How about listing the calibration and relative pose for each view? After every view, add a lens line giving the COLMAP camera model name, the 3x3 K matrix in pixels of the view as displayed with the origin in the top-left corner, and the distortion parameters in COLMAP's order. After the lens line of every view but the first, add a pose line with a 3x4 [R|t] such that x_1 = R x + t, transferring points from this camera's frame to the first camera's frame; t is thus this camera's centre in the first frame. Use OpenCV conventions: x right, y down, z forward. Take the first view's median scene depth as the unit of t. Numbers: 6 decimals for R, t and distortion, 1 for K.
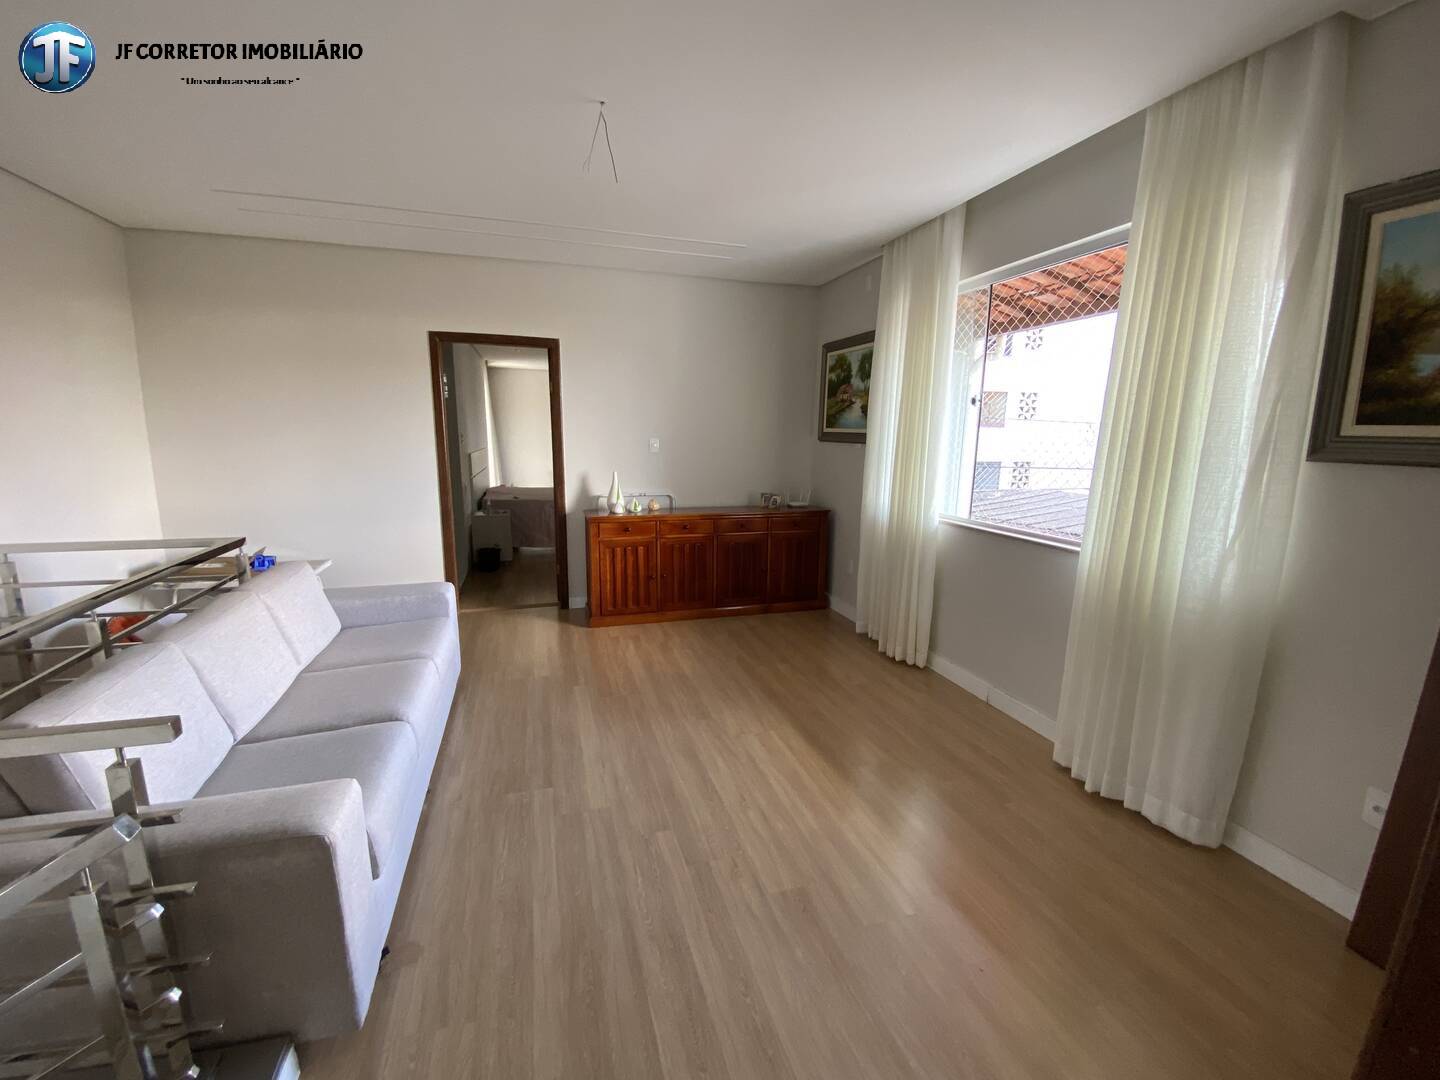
lens RADIAL K [[603.3, 0, 706.2], [0, 603.3, 543.9], [0, 0, 1]] dist [0.014660, -0.017253]
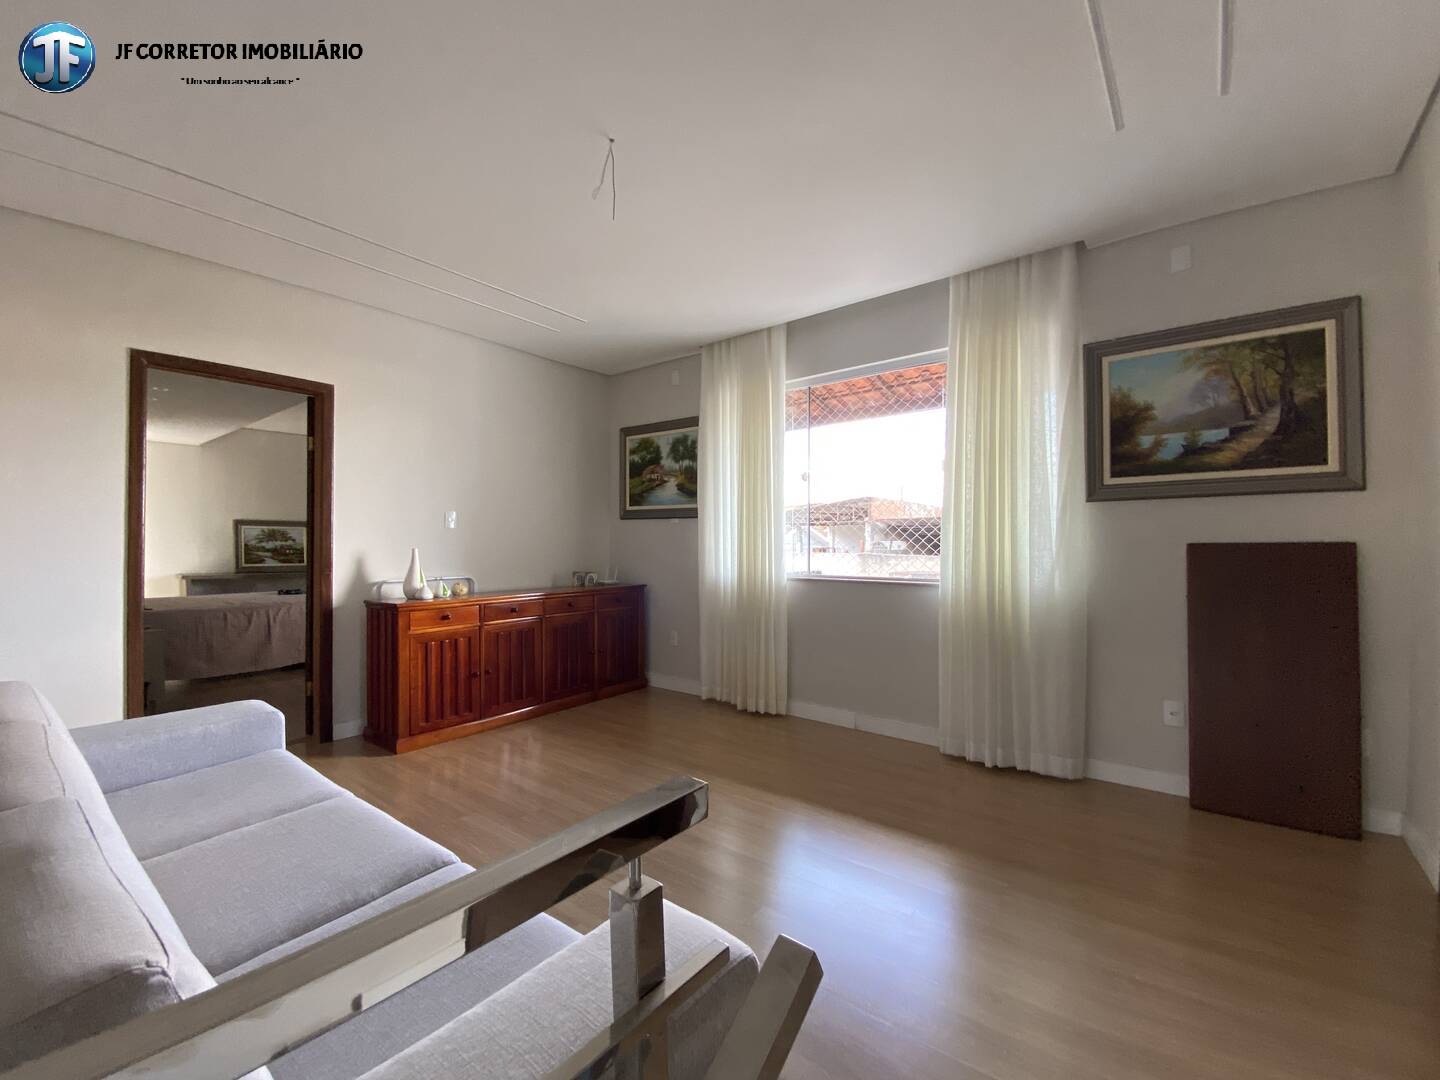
lens RADIAL K [[603.3, 0, 713.6], [0, 603.3, 539.3], [0, 0, 1]] dist [0.014660, -0.017253]
pose [[0.817829, -0.005719, 0.575432, -0.346892], [0.114158, 0.981690, -0.152489, 0.043638], [-0.564024, 0.190400, 0.803508, 0.137575]]
